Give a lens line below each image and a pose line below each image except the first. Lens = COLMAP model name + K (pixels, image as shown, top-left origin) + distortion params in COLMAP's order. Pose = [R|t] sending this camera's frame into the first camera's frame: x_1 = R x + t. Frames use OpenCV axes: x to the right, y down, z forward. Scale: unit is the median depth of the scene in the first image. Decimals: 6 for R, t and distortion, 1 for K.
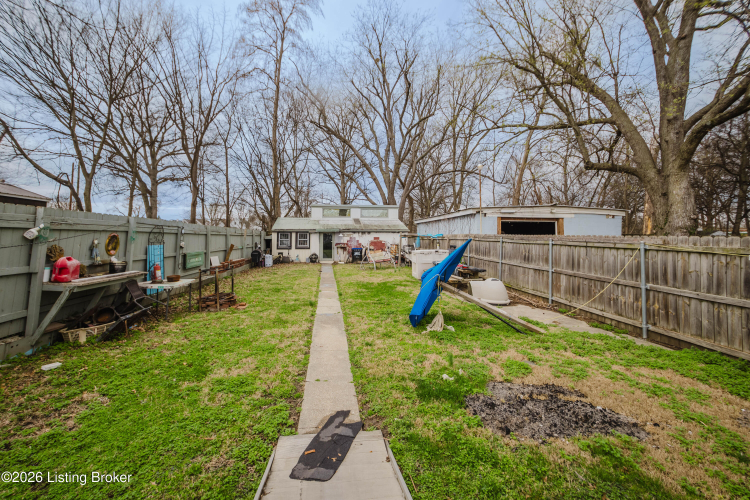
lens RADIAL K [[300.3, 0, 365.8], [0, 300.3, 249.0], [0, 0, 1]] dist [0.000936, -0.000225]
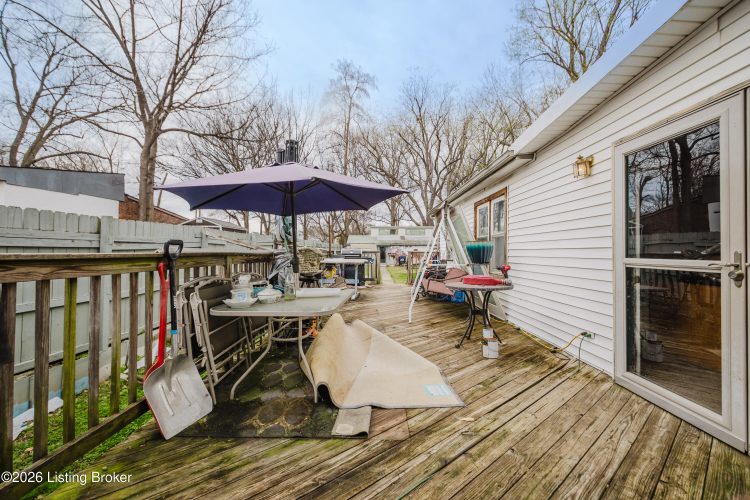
lens RADIAL K [[300.3, 0, 365.8], [0, 300.3, 249.0], [0, 0, 1]] dist [0.000936, -0.000225]
pose [[0.986853, -0.004119, -0.161569, 0.027589], [-0.001837, 0.999325, -0.036699, 0.012965], [0.161611, 0.036513, 0.986179, -0.426972]]
